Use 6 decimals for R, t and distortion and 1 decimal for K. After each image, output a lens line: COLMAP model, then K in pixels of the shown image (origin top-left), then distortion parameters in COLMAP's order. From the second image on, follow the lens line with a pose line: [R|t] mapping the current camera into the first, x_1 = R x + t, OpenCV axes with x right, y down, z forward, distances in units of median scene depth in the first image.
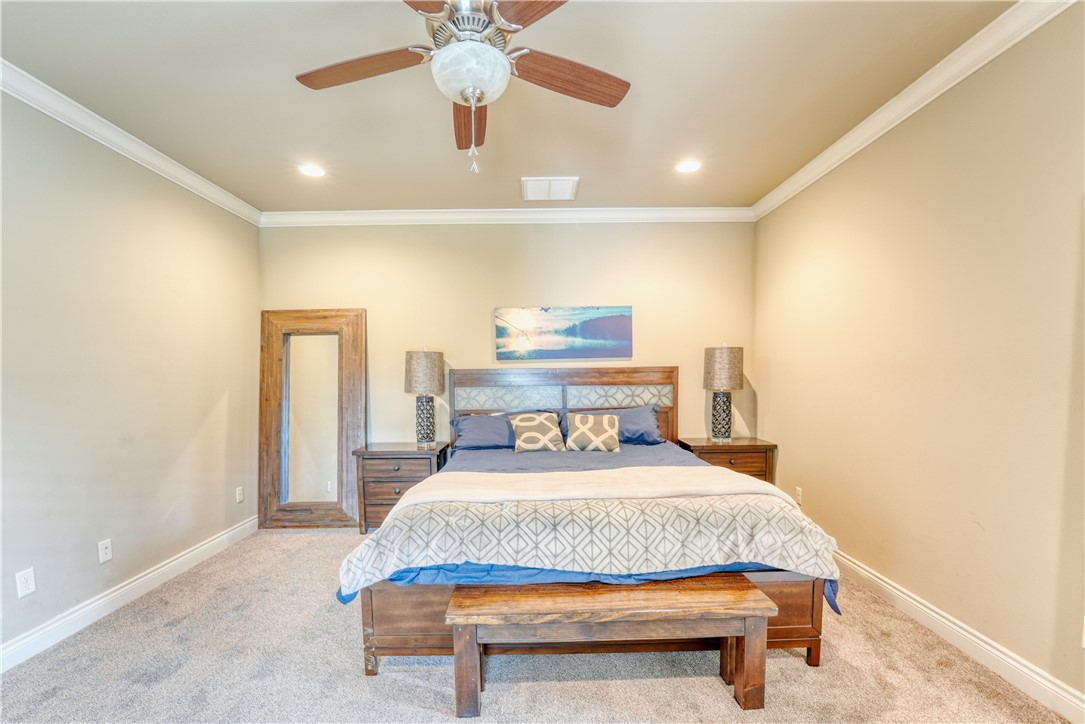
lens RADIAL K [[448.1, 0, 539.3], [0, 448.1, 396.7], [0, 0, 1]] dist [-0.027831, 0.002421]
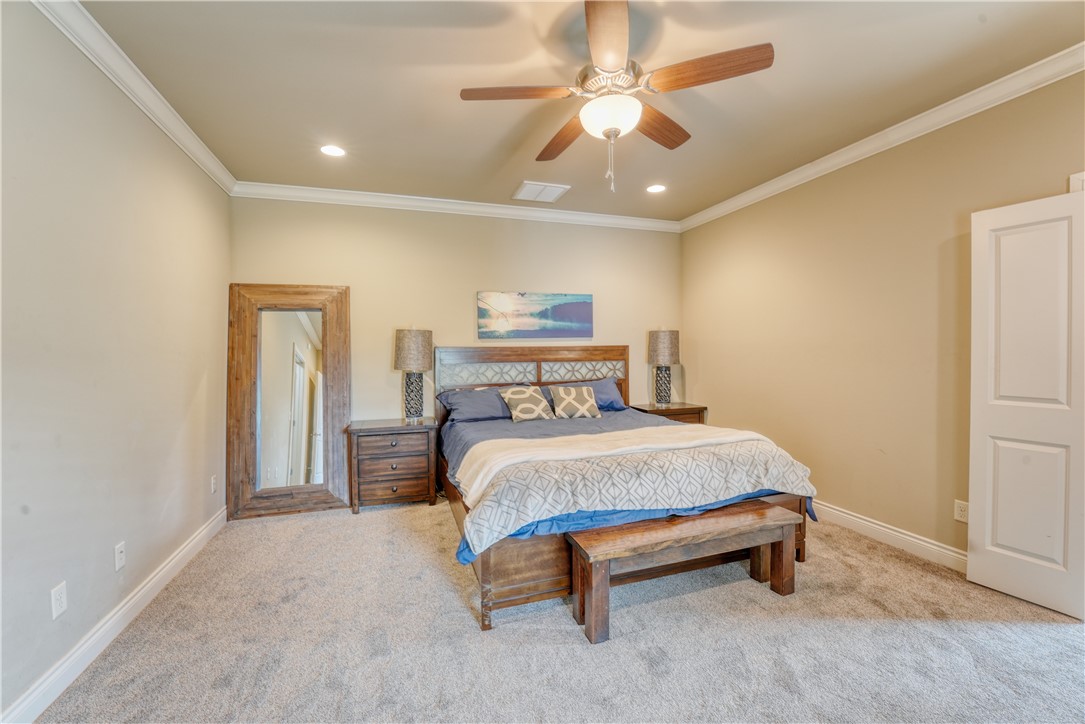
lens RADIAL K [[448.1, 0, 481.7], [0, 448.1, 348.6], [0, 0, 1]] dist [-0.027831, 0.002421]
pose [[0.958301, 0.002912, 0.285747, -0.442741], [0.013462, 0.998378, -0.055322, 0.002202], [-0.285445, 0.056862, 0.956707, -0.045716]]
